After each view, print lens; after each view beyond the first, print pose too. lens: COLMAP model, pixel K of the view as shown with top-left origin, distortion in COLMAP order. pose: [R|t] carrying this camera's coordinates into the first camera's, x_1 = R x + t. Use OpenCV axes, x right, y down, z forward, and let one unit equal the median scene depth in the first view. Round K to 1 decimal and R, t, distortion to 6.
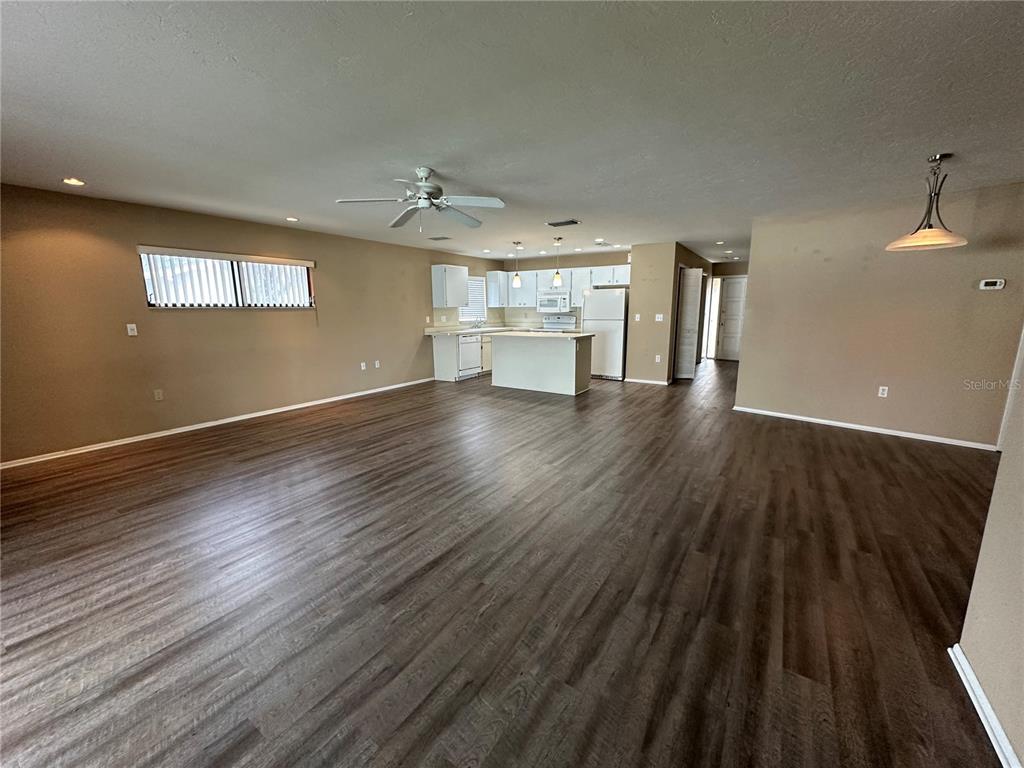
lens RADIAL K [[408.0, 0, 513.5], [0, 408.0, 384.7], [0, 0, 1]] dist [-0.003470, -0.000200]
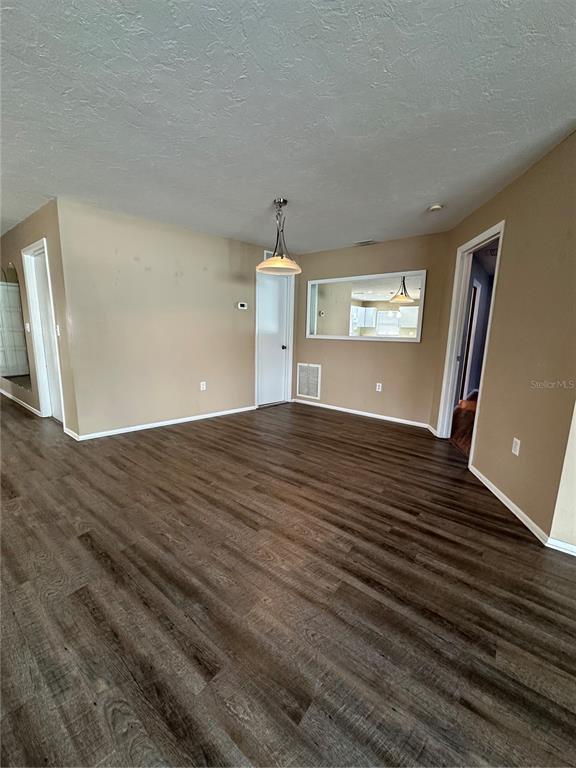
lens RADIAL K [[306.0, 0, 288.8], [0, 306.0, 382.7], [0, 0, 1]] dist [-0.003470, -0.000200]
pose [[0.078356, -0.166665, 0.982895, -0.001550], [0.162007, 0.974950, 0.152403, -0.061767], [-0.983674, 0.147294, 0.103394, 0.422952]]
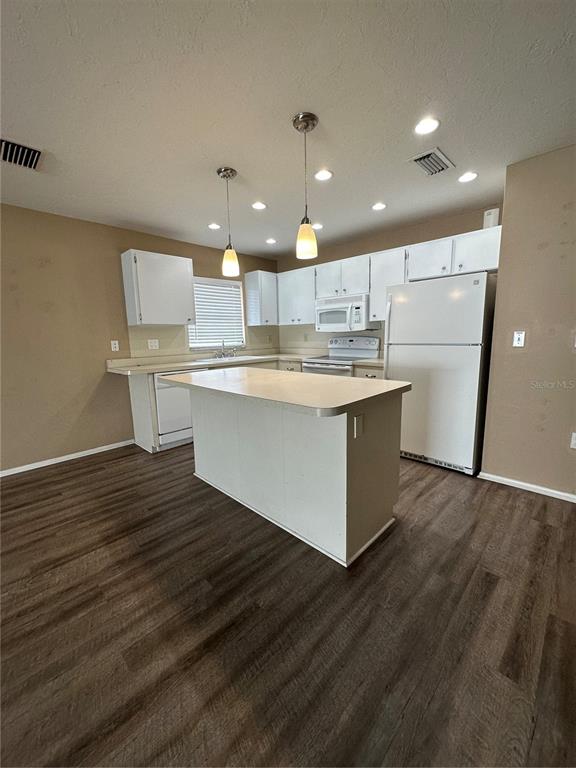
lens RADIAL K [[306.0, 0, 288.4], [0, 306.0, 383.1], [0, 0, 1]] dist [-0.003470, -0.000200]
pose [[0.982075, 0.017167, -0.187707, 0.143321], [-0.021334, 0.999568, -0.020205, -0.118476], [0.187279, 0.023847, 0.982017, 0.712805]]
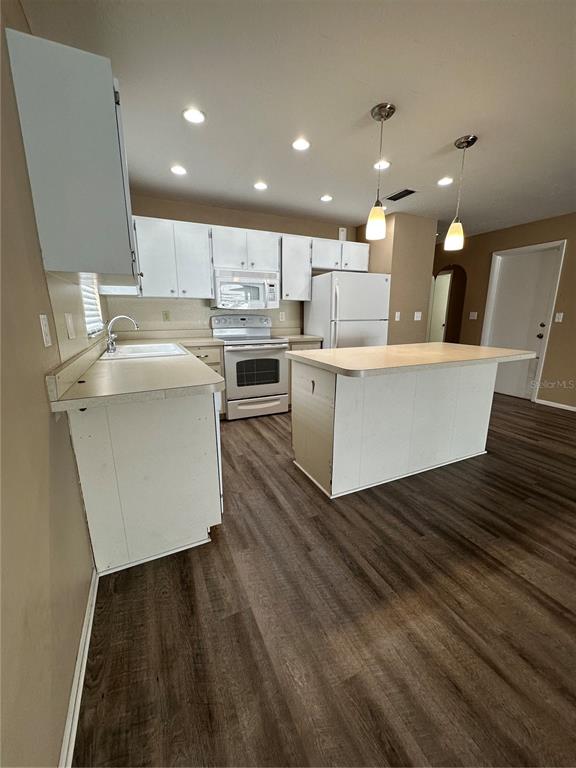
lens RADIAL K [[306.0, 0, 289.6], [0, 306.0, 382.9], [0, 0, 1]] dist [-0.003470, -0.000200]
pose [[0.518439, -0.182364, 0.835443, -0.323430], [0.151433, 0.981133, 0.120193, -0.157902], [-0.841599, 0.064201, 0.536273, 0.967268]]
